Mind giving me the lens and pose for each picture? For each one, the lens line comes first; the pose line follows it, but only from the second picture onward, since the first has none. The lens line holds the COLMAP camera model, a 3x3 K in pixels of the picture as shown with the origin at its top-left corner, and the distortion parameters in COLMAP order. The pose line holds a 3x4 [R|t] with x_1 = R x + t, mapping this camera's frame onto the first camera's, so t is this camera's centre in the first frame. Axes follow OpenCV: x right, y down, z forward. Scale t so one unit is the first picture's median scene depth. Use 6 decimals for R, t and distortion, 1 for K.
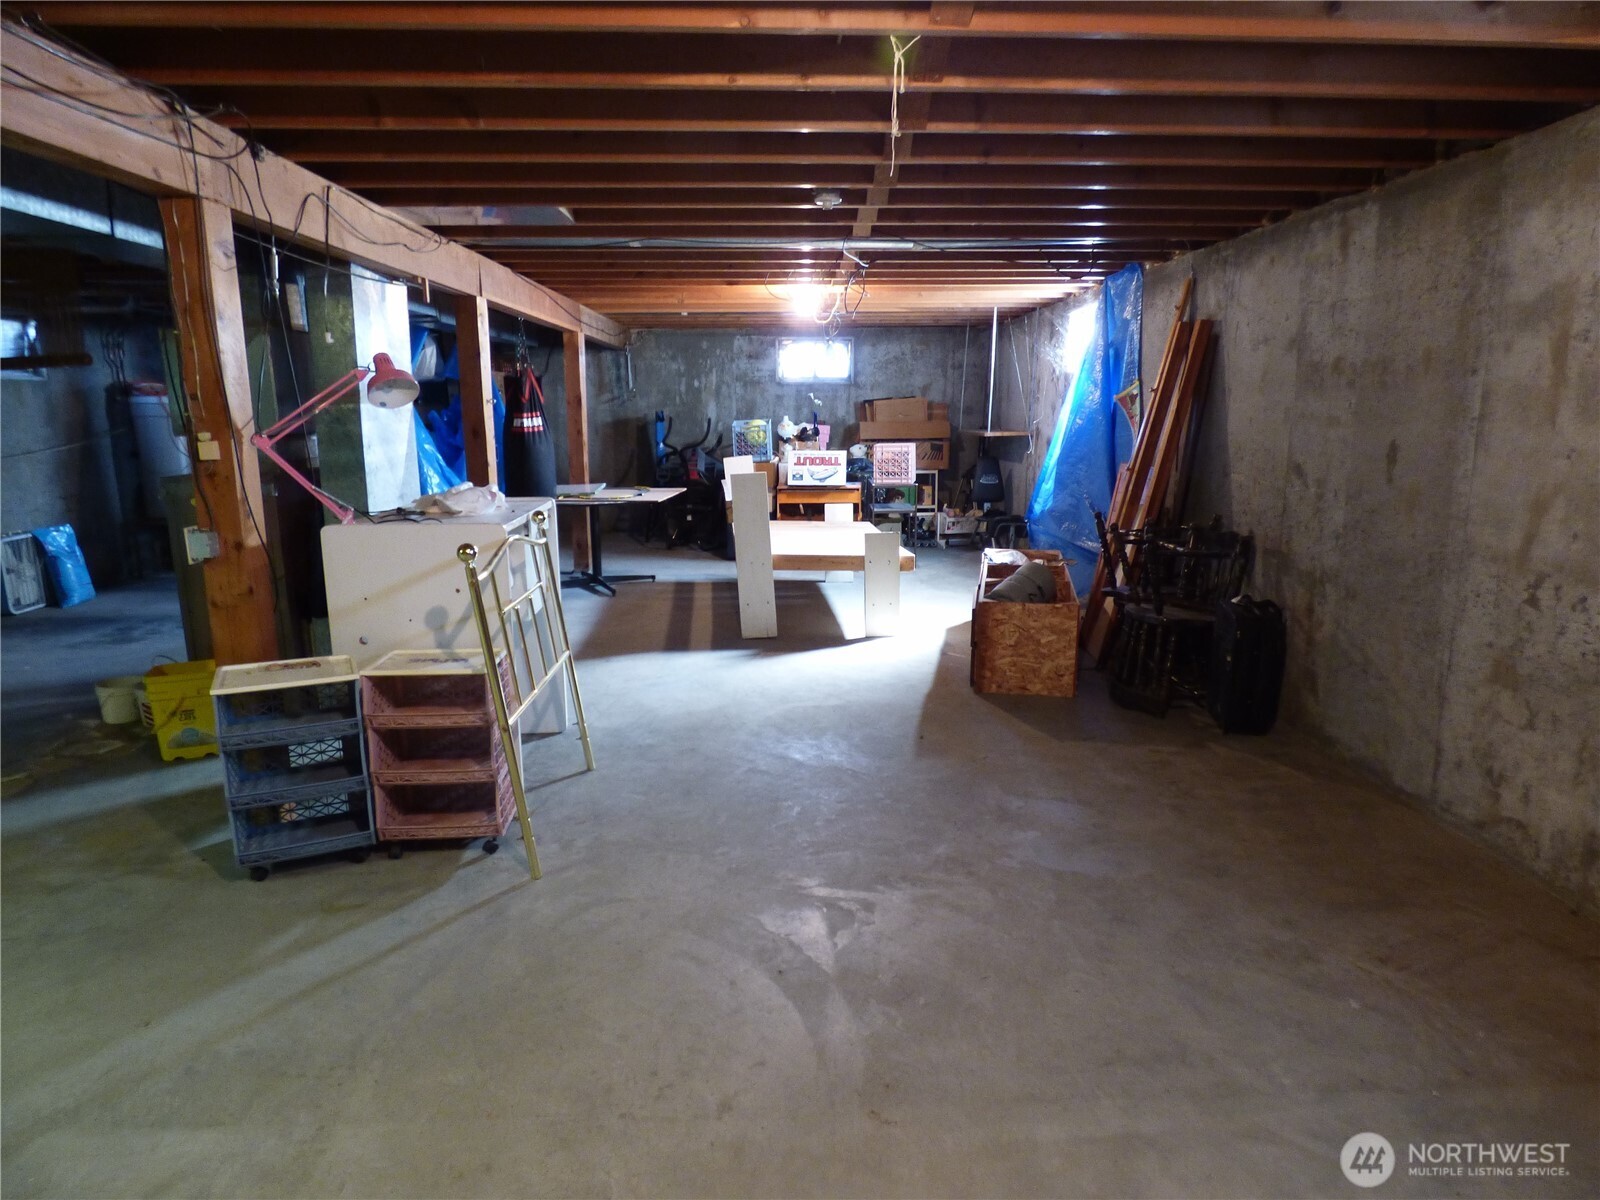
lens RADIAL K [[986.9, 0, 799.4], [0, 986.9, 609.5], [0, 0, 1]] dist [-0.009584, -0.001418]
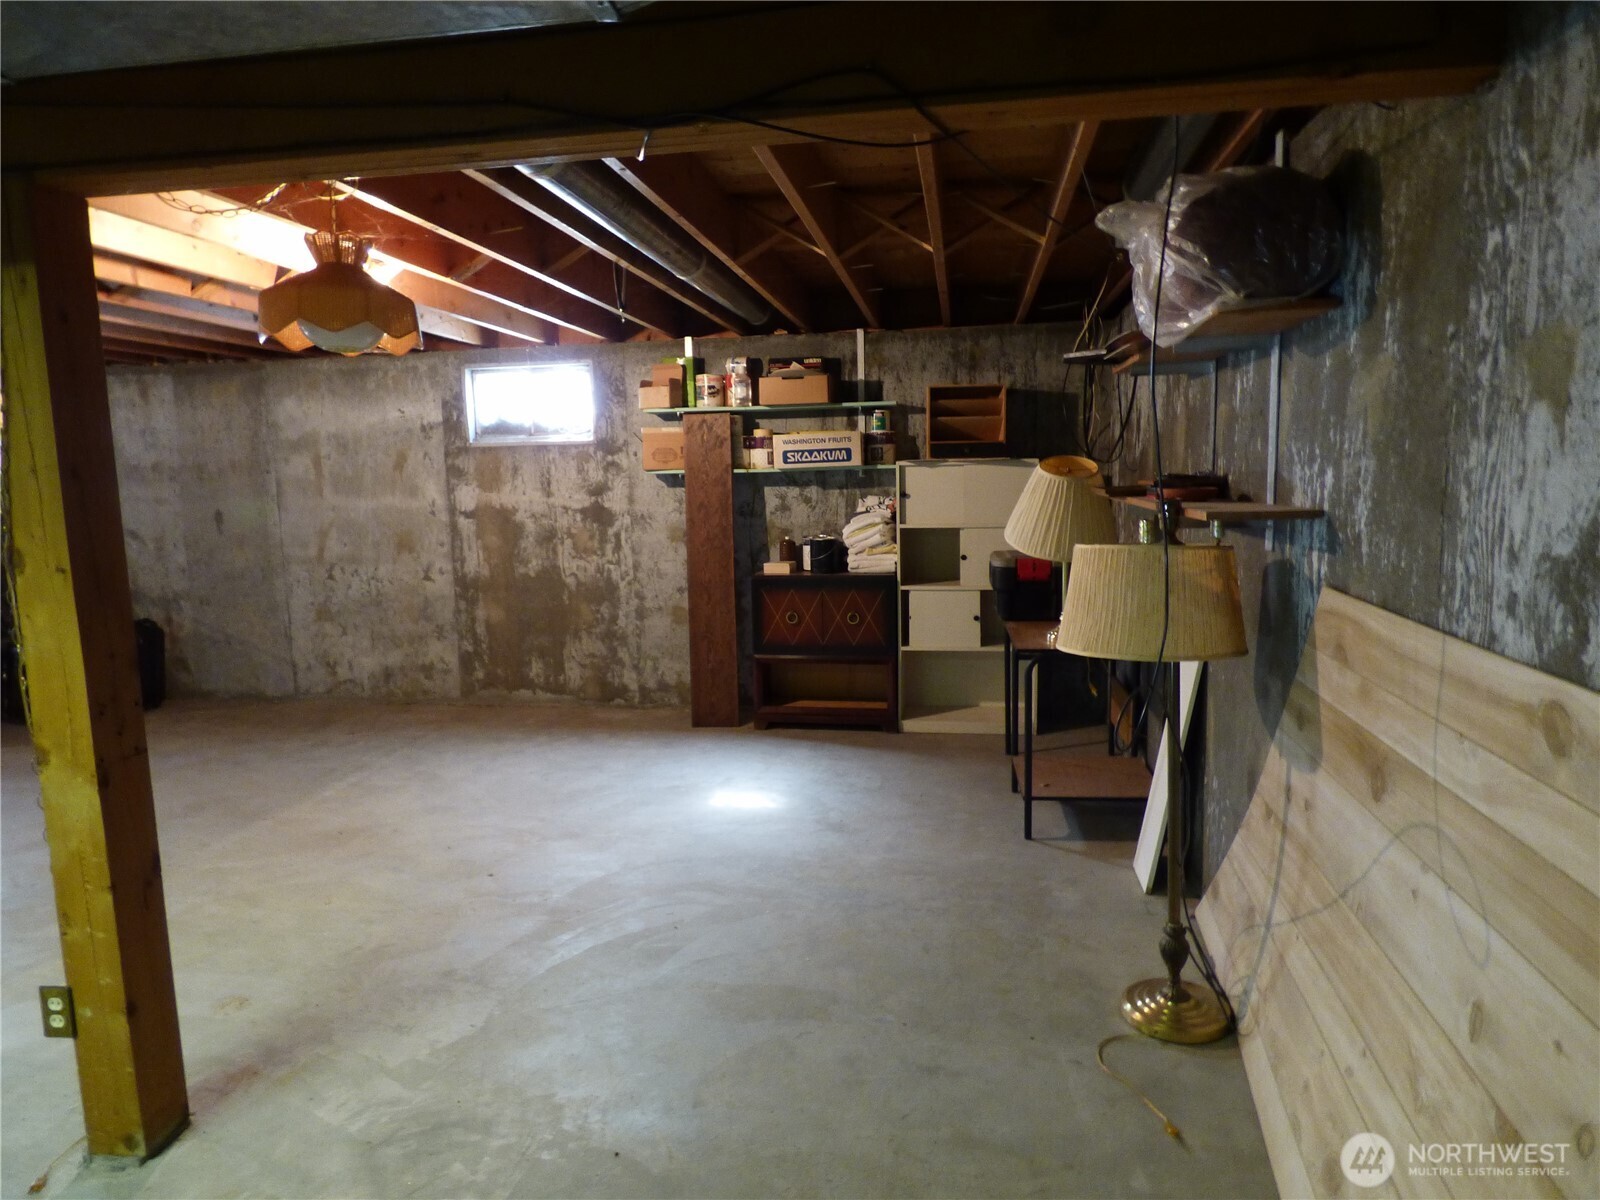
lens RADIAL K [[986.9, 0, 804.5], [0, 986.9, 600.2], [0, 0, 1]] dist [-0.009584, -0.001418]
pose [[0.189789, -0.118019, 0.974706, -1.060991], [0.220174, 0.972581, 0.074891, 0.098056], [-0.956819, 0.200392, 0.210570, -0.399035]]
